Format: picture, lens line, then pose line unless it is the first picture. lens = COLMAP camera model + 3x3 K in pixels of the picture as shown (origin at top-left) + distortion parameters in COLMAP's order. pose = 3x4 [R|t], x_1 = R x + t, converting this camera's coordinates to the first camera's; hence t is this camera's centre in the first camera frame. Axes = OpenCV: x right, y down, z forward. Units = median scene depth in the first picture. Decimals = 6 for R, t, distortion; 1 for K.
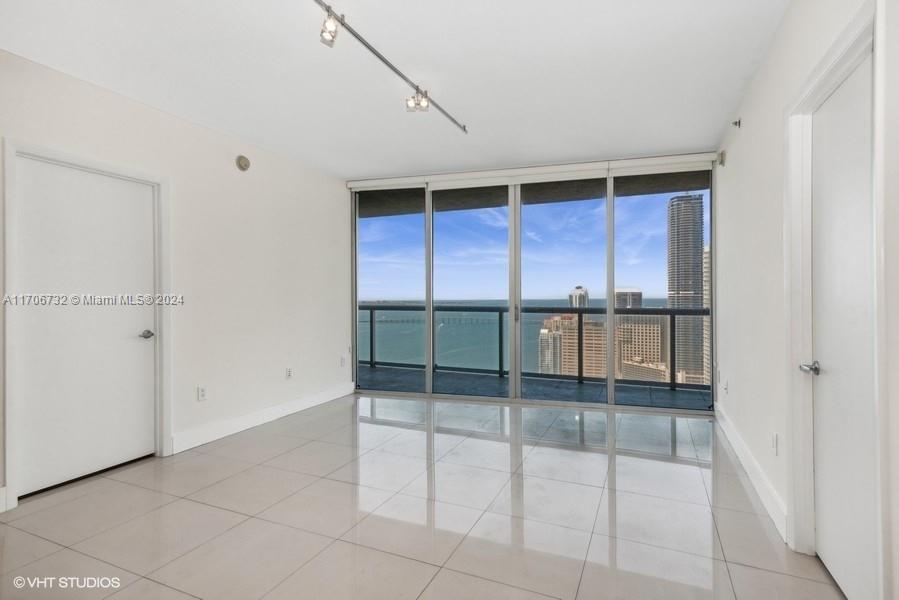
lens RADIAL K [[444.8, 0, 449.9], [0, 444.8, 293.7], [0, 0, 1]] dist [0.018970, 0.001795]
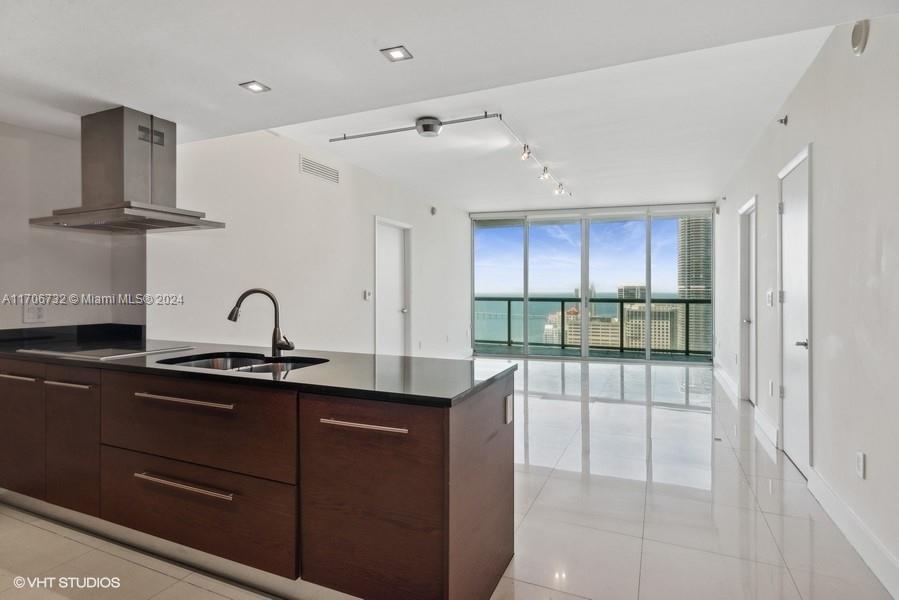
lens RADIAL K [[481.2, 0, 446.3], [0, 481.2, 293.2], [0, 0, 1]] dist [0.001009, 0.000220]
pose [[0.999978, 0.002316, 0.006151, -0.302929], [-0.002393, 0.999918, 0.012591, -0.005606], [-0.006121, -0.012606, 0.999902, -0.573602]]
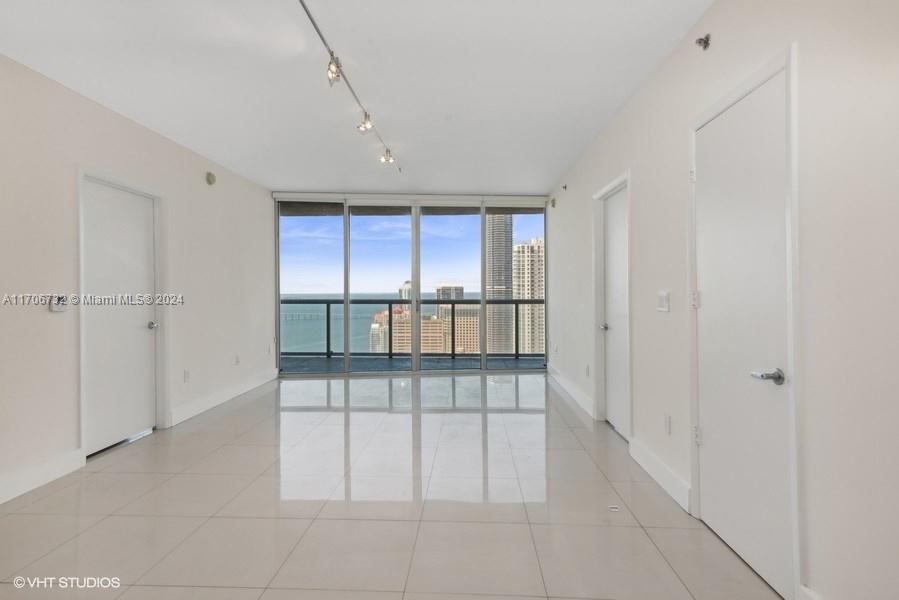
lens RADIAL K [[444.8, 0, 457.2], [0, 444.8, 281.7], [0, 0, 1]] dist [0.018970, 0.001795]
pose [[0.921987, 0.002589, 0.387213, -0.223107], [0.003191, 0.999893, -0.014284, -0.003014], [-0.387209, 0.014405, 0.921880, -0.225893]]
